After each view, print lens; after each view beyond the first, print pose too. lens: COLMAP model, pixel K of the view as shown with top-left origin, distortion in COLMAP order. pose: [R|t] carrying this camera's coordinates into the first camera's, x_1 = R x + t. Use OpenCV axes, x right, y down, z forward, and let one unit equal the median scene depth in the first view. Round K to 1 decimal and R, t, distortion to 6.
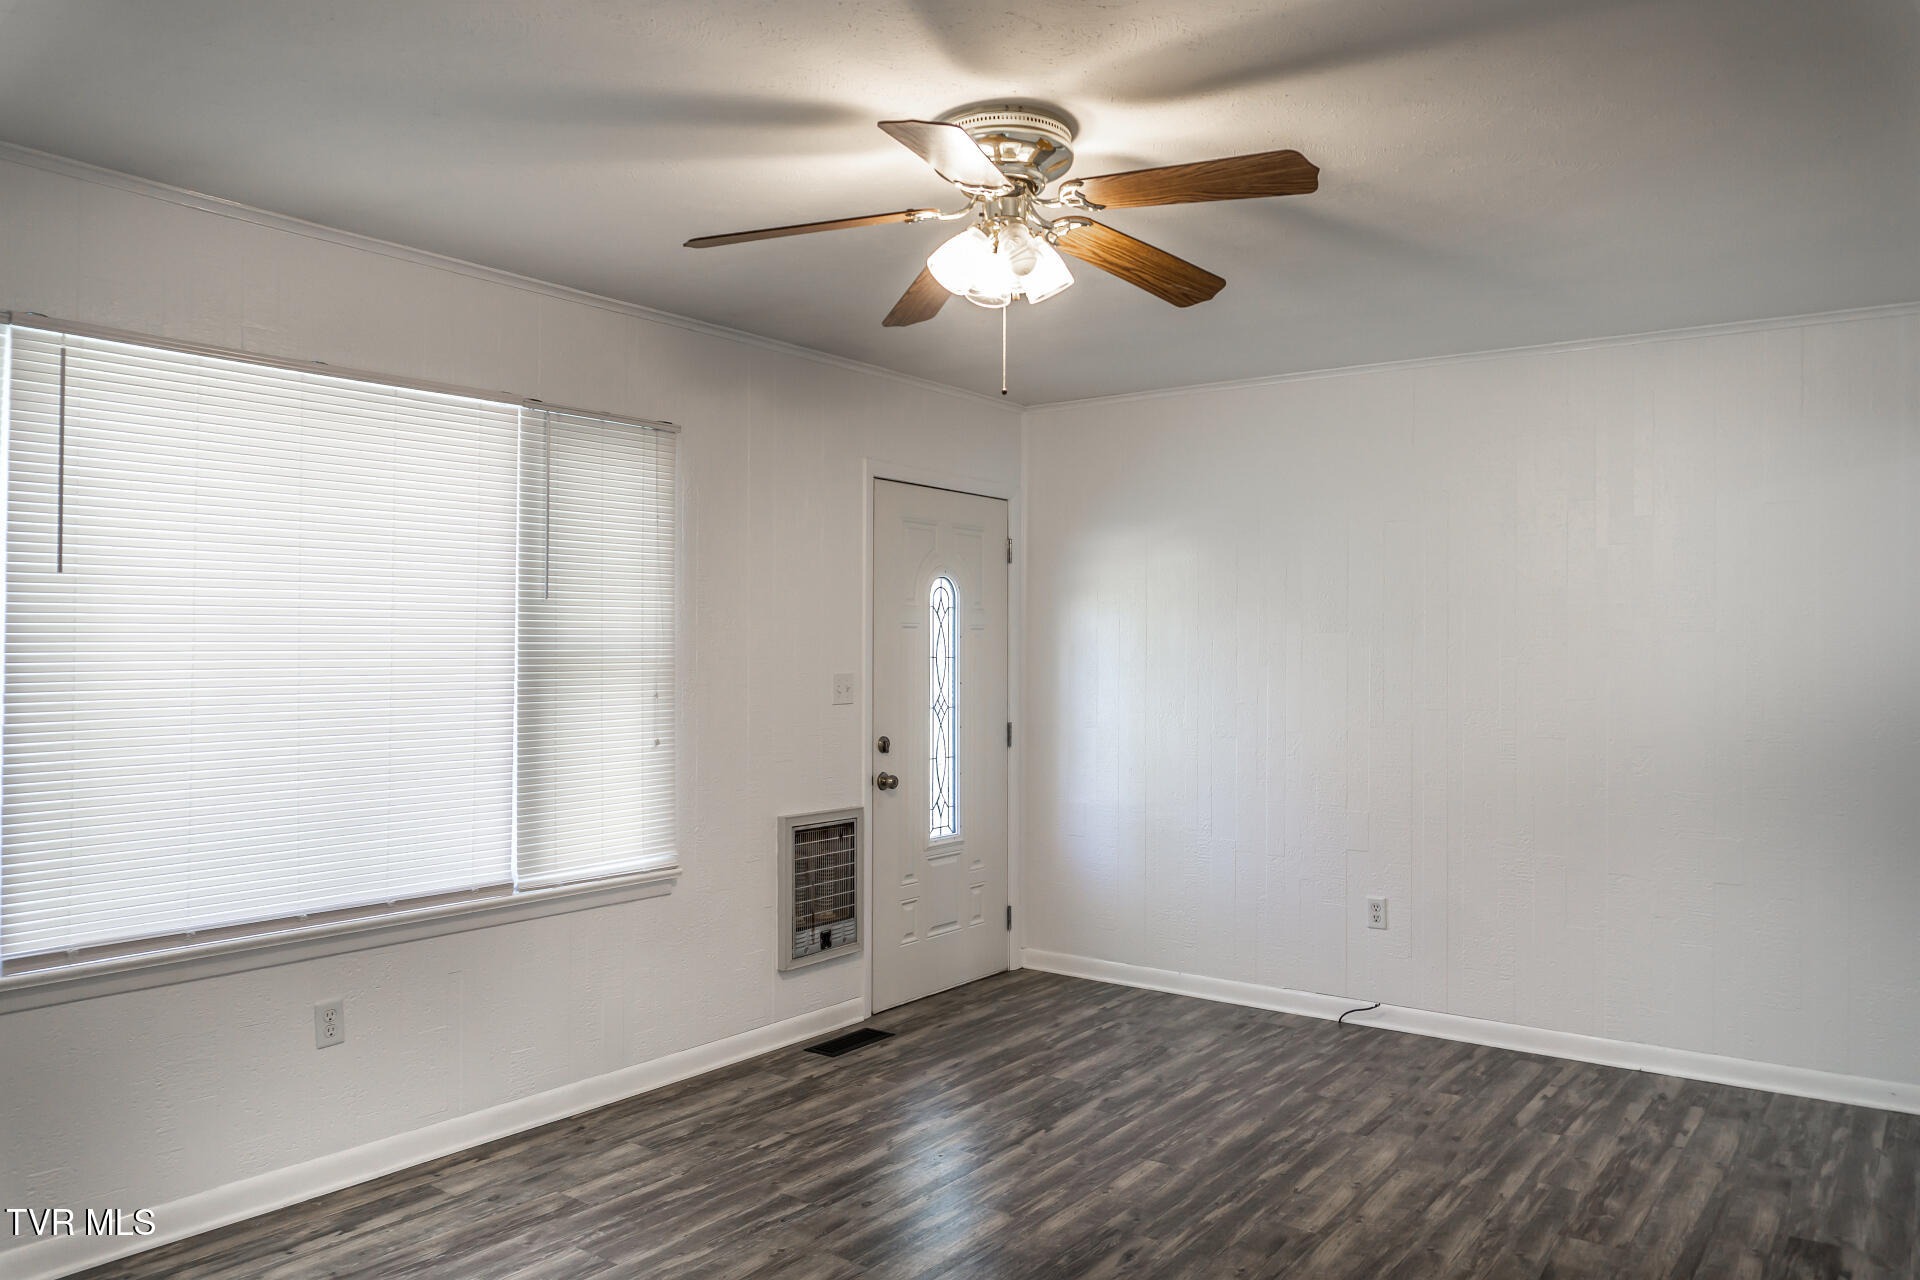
lens RADIAL K [[1359.1, 0, 960.0], [0, 1359.1, 640.0], [0, 0, 1]] dist [0.001020, -0.003137]
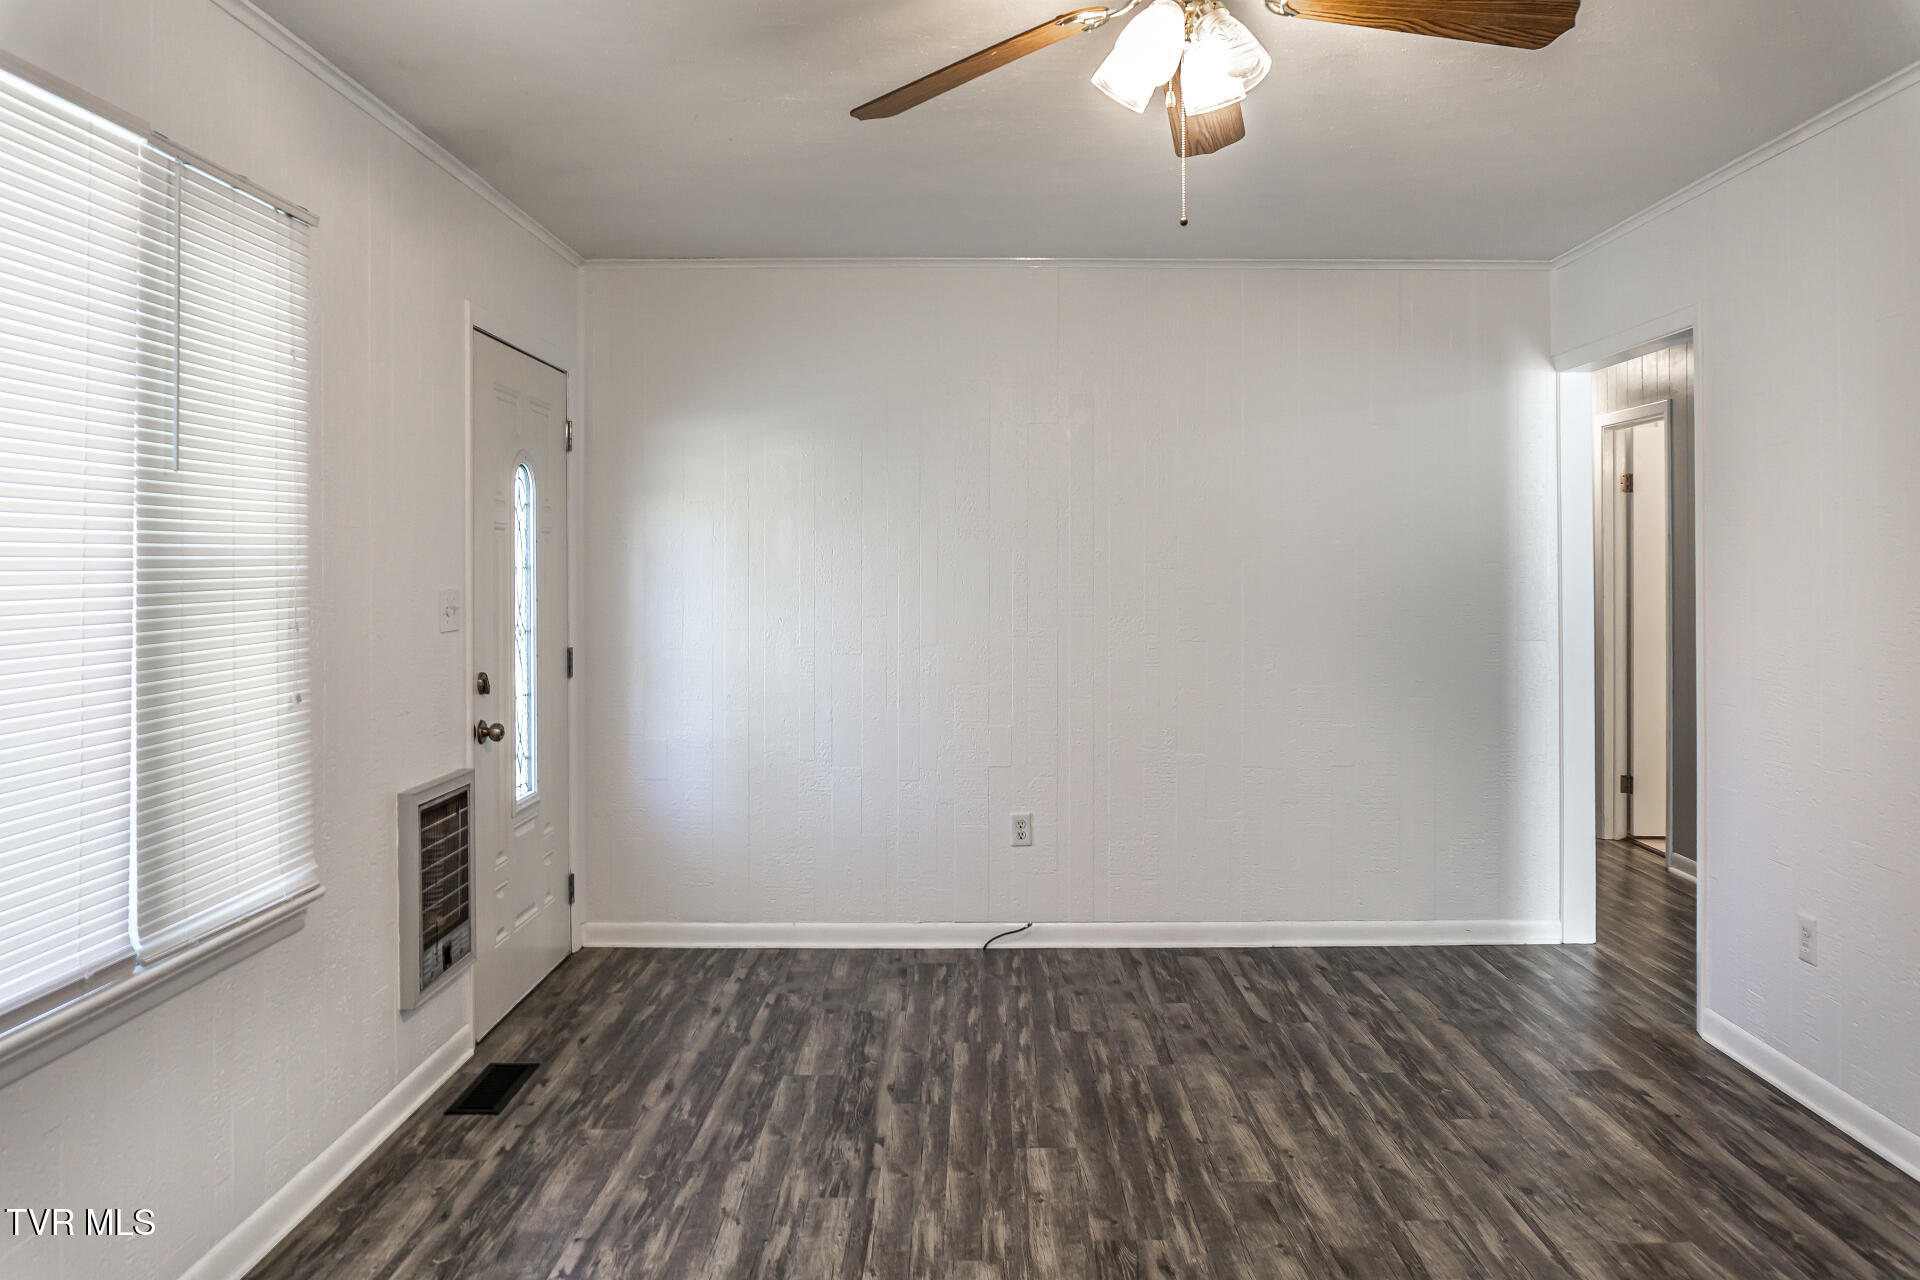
lens RADIAL K [[1354.9, 0, 965.9], [0, 1354.9, 562.3], [0, 0, 1]] dist [-0.016560, -0.002859]
pose [[0.803014, -0.000329, 0.595960, -0.351530], [-0.005031, 0.999960, 0.007331, 0.003584], [-0.595938, -0.008885, 0.802981, 0.293797]]
